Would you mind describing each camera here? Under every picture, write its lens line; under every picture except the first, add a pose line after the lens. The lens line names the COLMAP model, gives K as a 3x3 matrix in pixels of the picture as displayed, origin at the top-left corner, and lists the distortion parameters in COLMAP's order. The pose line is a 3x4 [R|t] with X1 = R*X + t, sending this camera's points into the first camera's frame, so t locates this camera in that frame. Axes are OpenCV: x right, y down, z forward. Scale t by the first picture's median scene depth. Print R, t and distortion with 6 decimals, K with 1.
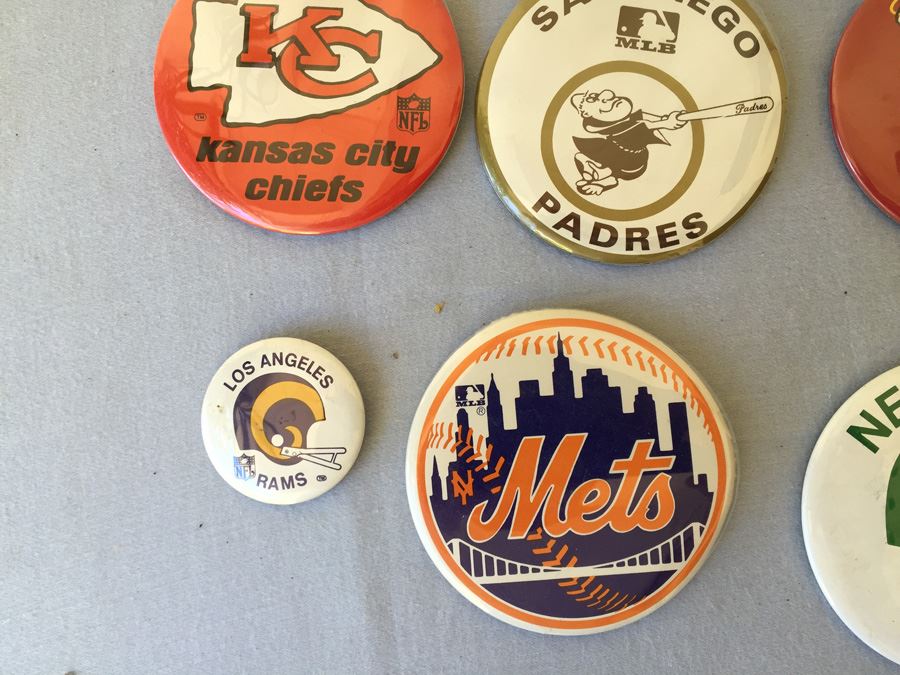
lens RADIAL K [[757.8, 0, 452.6], [0, 757.8, 335.7], [0, 0, 1]] dist [0.082636, -0.122845]
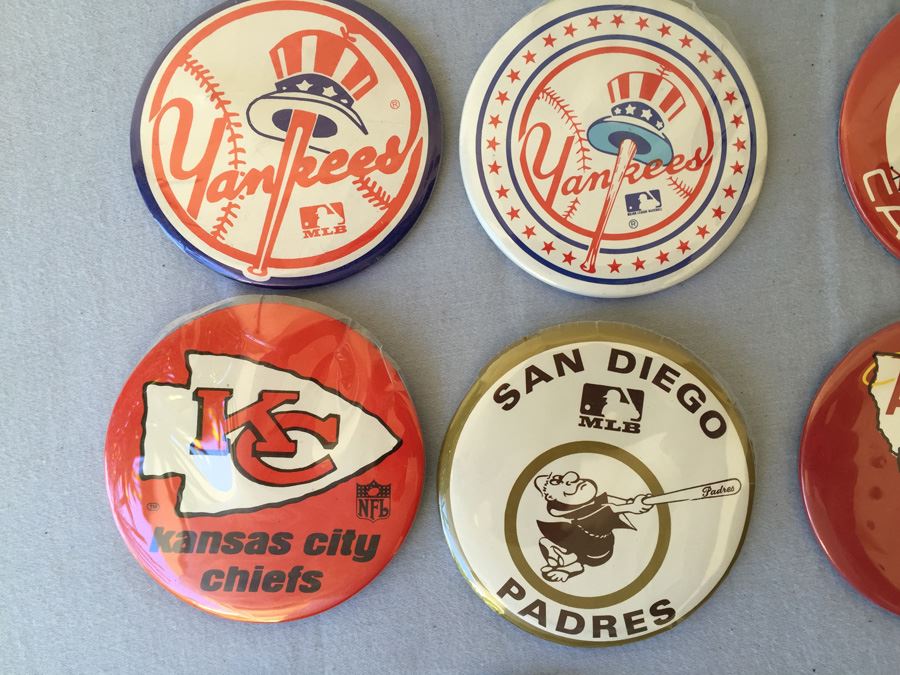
lens RADIAL K [[757.8, 0, 448.5], [0, 757.8, 341.1], [0, 0, 1]] dist [0.082636, -0.122845]
pose [[0.999843, -0.013359, 0.011601, 0.035768], [0.012902, 0.999171, 0.038618, -0.526509], [-0.012107, -0.038462, 0.999187, 0.034817]]
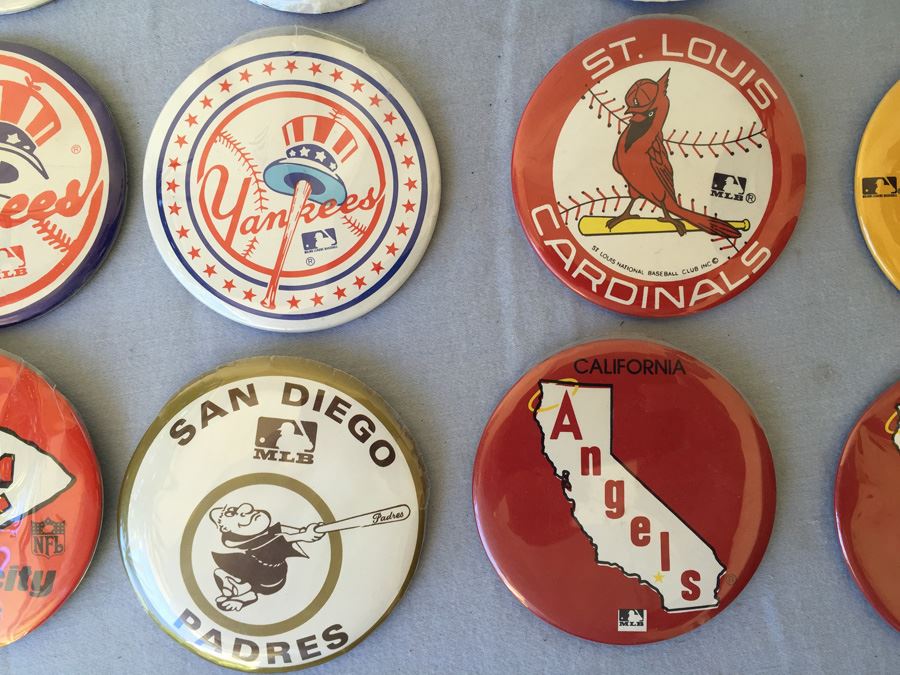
lens RADIAL K [[757.8, 0, 455.8], [0, 757.8, 341.5], [0, 0, 1]] dist [0.082636, -0.122845]
pose [[0.999213, -0.035265, 0.018141, 0.466482], [0.034735, 0.998983, 0.028734, -0.552046], [-0.019136, -0.028081, 0.999422, -0.005401]]
